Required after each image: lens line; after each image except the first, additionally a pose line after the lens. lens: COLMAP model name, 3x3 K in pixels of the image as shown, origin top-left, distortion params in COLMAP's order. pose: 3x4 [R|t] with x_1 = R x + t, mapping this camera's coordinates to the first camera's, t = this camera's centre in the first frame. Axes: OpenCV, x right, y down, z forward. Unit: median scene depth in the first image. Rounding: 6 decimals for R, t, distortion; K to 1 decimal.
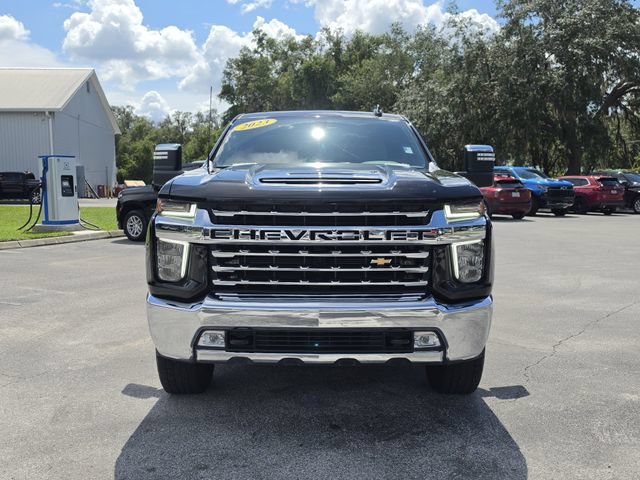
lens RADIAL K [[692.2, 0, 313.6], [0, 692.2, 240.9], [0, 0, 1]] dist [0.048967, 0.000000]
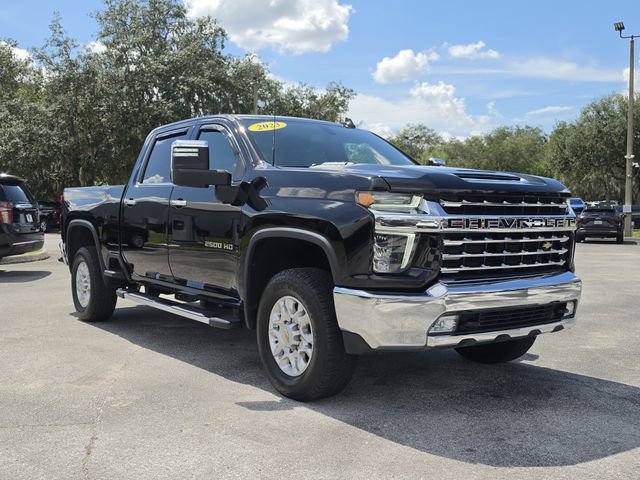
lens RADIAL K [[692.2, 0, 324.6], [0, 692.2, 240.4], [0, 0, 1]] dist [0.048967, 0.000000]
pose [[0.801194, -0.022014, 0.598000, -0.862261], [0.047881, 0.998477, -0.027394, 0.033071], [-0.596487, 0.050581, 0.801028, 0.252349]]
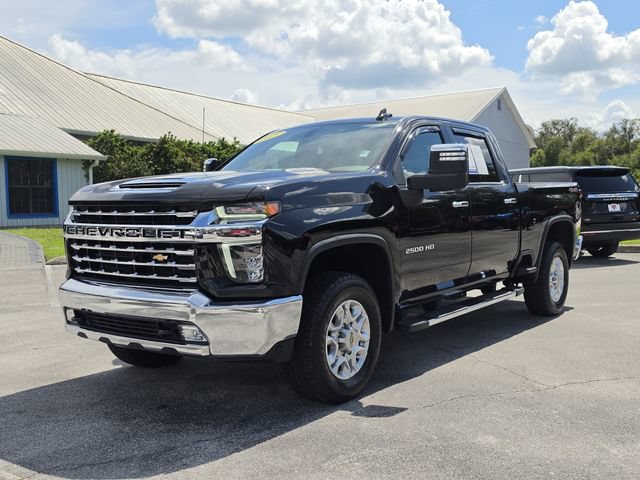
lens RADIAL K [[692.2, 0, 321.4], [0, 692.2, 225.0], [0, 0, 1]] dist [0.048967, 0.000000]
pose [[0.803106, 0.009210, -0.595765, 0.896452], [-0.035332, 0.998857, -0.032187, 0.004386], [0.594788, 0.046899, 0.802513, 0.245793]]
